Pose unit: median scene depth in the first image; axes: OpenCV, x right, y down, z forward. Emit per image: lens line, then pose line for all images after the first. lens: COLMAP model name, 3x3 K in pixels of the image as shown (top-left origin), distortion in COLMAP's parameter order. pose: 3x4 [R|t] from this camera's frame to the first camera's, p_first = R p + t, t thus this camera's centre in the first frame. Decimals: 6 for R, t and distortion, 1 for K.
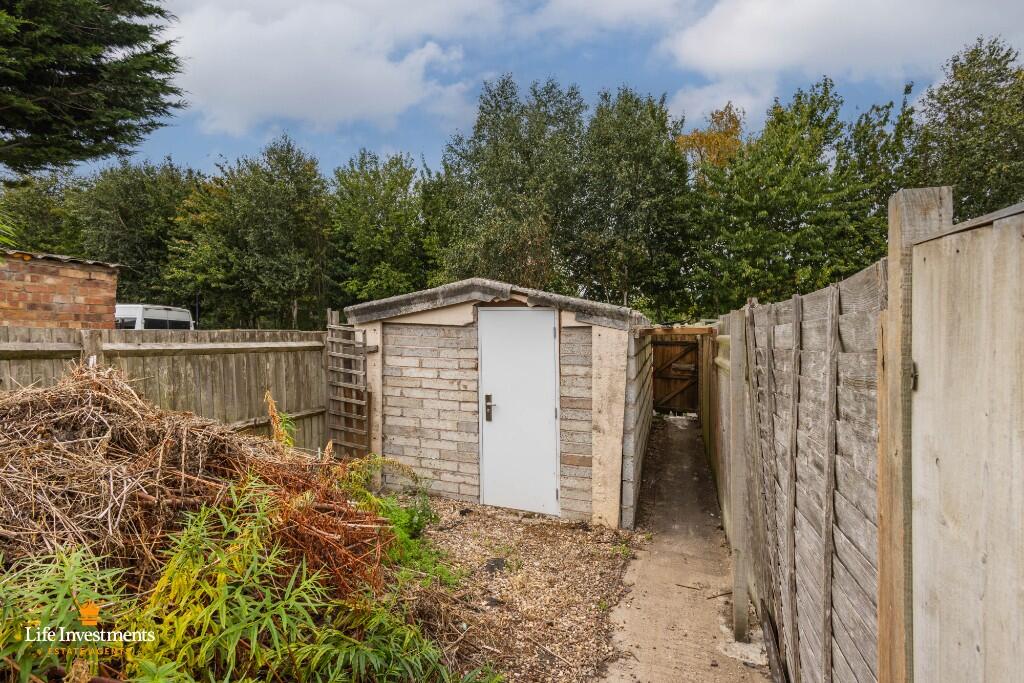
lens RADIAL K [[469.9, 0, 510.9], [0, 469.9, 333.3], [0, 0, 1]] dist [0.005924, -0.001016]
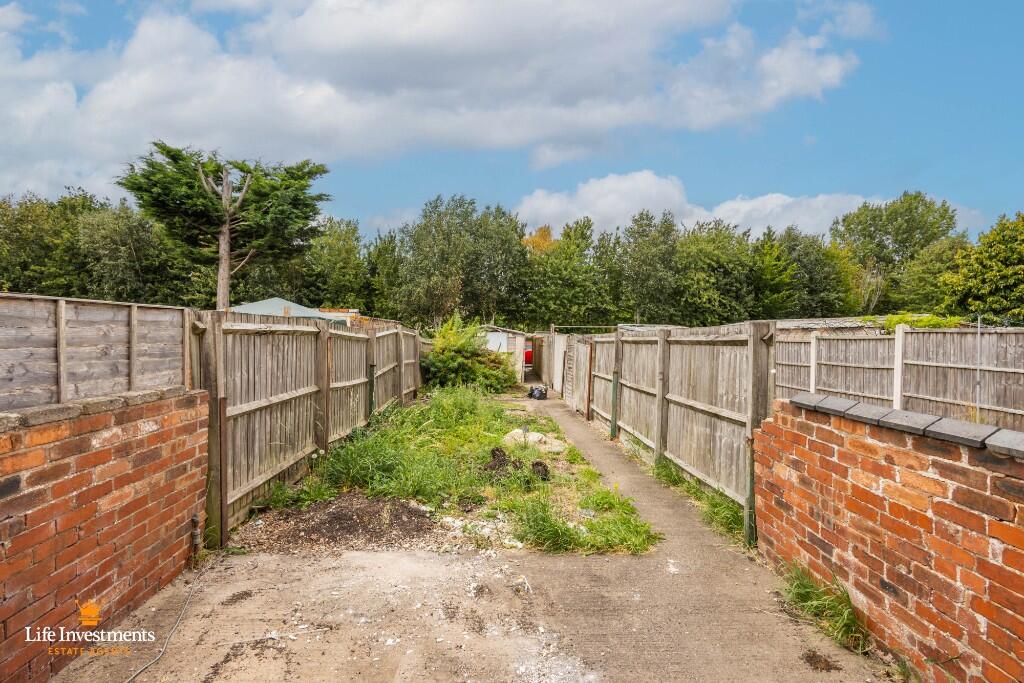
lens RADIAL K [[469.9, 0, 512.1], [0, 469.9, 341.2], [0, 0, 1]] dist [0.005924, -0.001016]
pose [[0.937442, -0.010209, 0.347992, -0.411979], [0.004890, 0.999857, 0.016161, -0.013019], [-0.348107, -0.013448, 0.937358, -0.921109]]
